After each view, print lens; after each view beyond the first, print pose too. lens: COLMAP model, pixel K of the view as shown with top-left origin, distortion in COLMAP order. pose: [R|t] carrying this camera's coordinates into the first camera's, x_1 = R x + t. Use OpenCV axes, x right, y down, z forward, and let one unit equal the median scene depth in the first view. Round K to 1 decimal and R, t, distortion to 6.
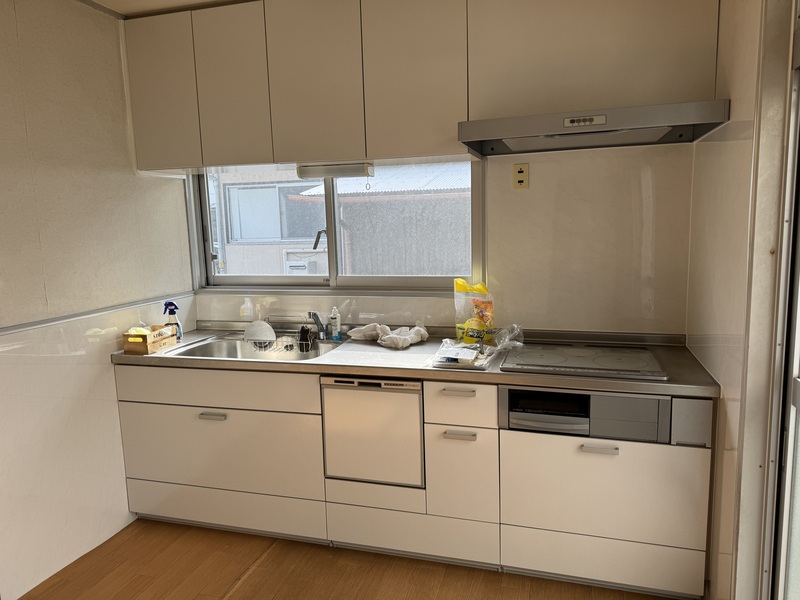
lens RADIAL K [[566.7, 0, 410.2], [0, 566.7, 300.3], [0, 0, 1]] dist [0.109725, -0.135653]
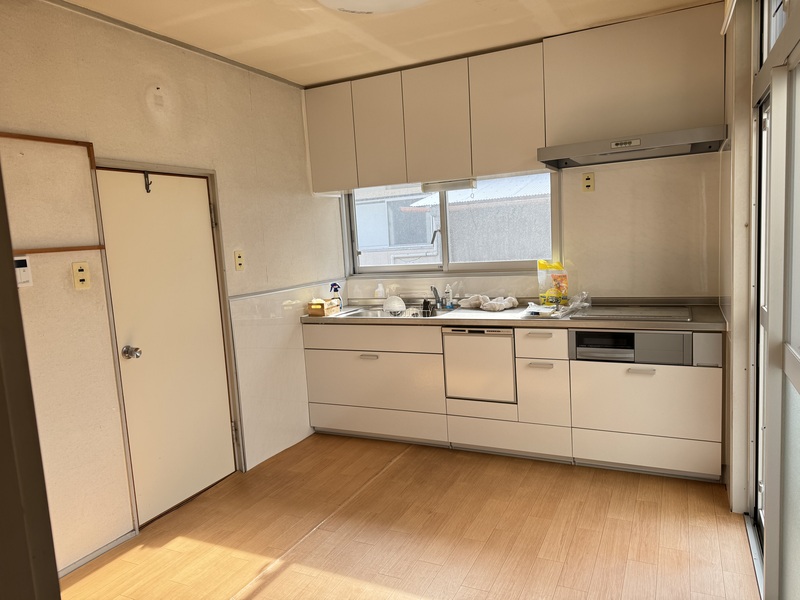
lens RADIAL K [[560.1, 0, 399.8], [0, 560.1, 302.3], [0, 0, 1]] dist [0.115059, -0.180724]
pose [[0.983626, -0.010564, -0.179910, -0.004623], [0.007959, 0.999853, -0.015192, 0.079733], [0.180044, 0.013511, 0.983566, -0.379668]]
